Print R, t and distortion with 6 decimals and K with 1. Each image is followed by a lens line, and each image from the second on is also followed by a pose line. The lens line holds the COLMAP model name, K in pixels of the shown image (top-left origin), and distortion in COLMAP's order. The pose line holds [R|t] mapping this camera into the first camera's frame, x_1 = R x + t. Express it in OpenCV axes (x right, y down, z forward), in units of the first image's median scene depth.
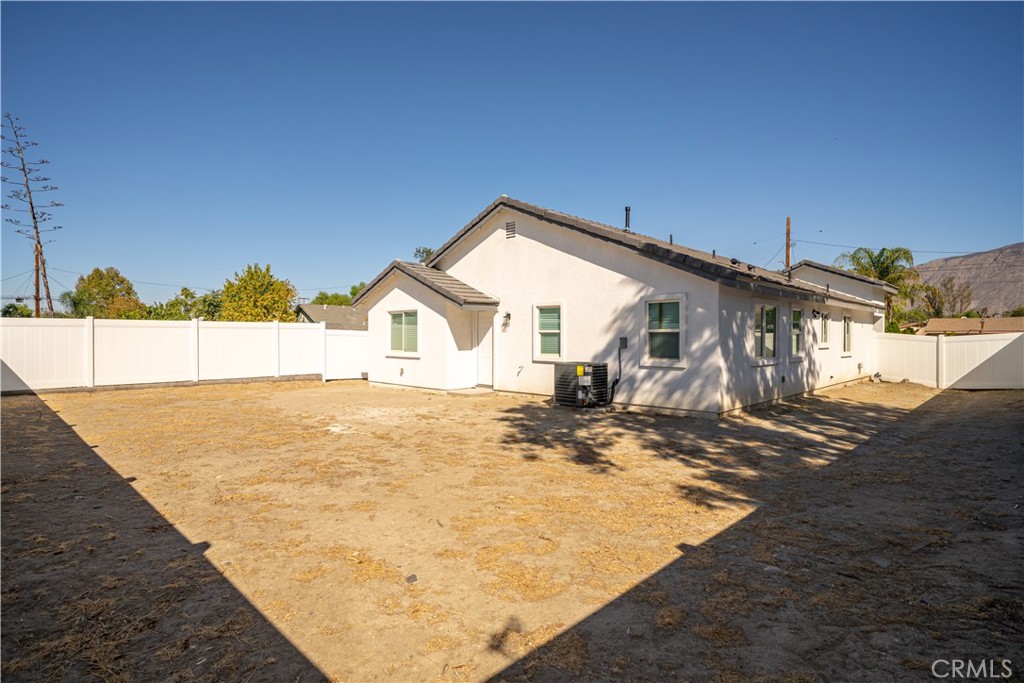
lens RADIAL K [[522.2, 0, 506.7], [0, 522.2, 337.9], [0, 0, 1]] dist [0.002763, 0.000566]
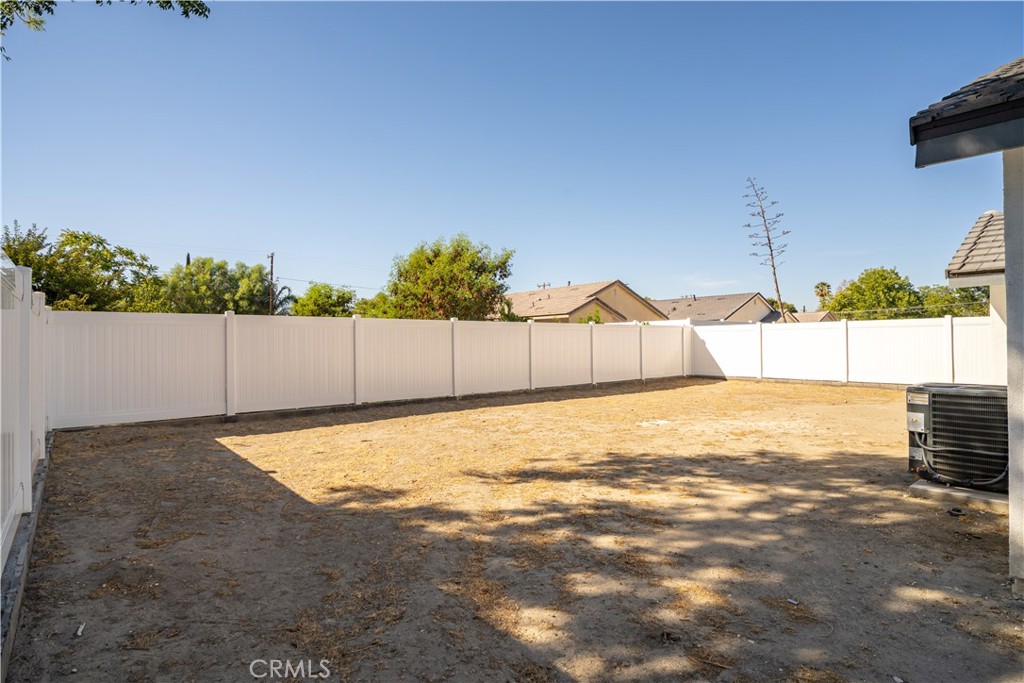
lens RADIAL K [[522.2, 0, 506.3], [0, 522.2, 340.1], [0, 0, 1]] dist [0.002763, 0.000566]
pose [[-0.032570, -0.002559, -0.999466, 0.707770], [0.008983, 0.999956, -0.002853, 0.001978], [0.999429, -0.009071, -0.032545, 0.663348]]
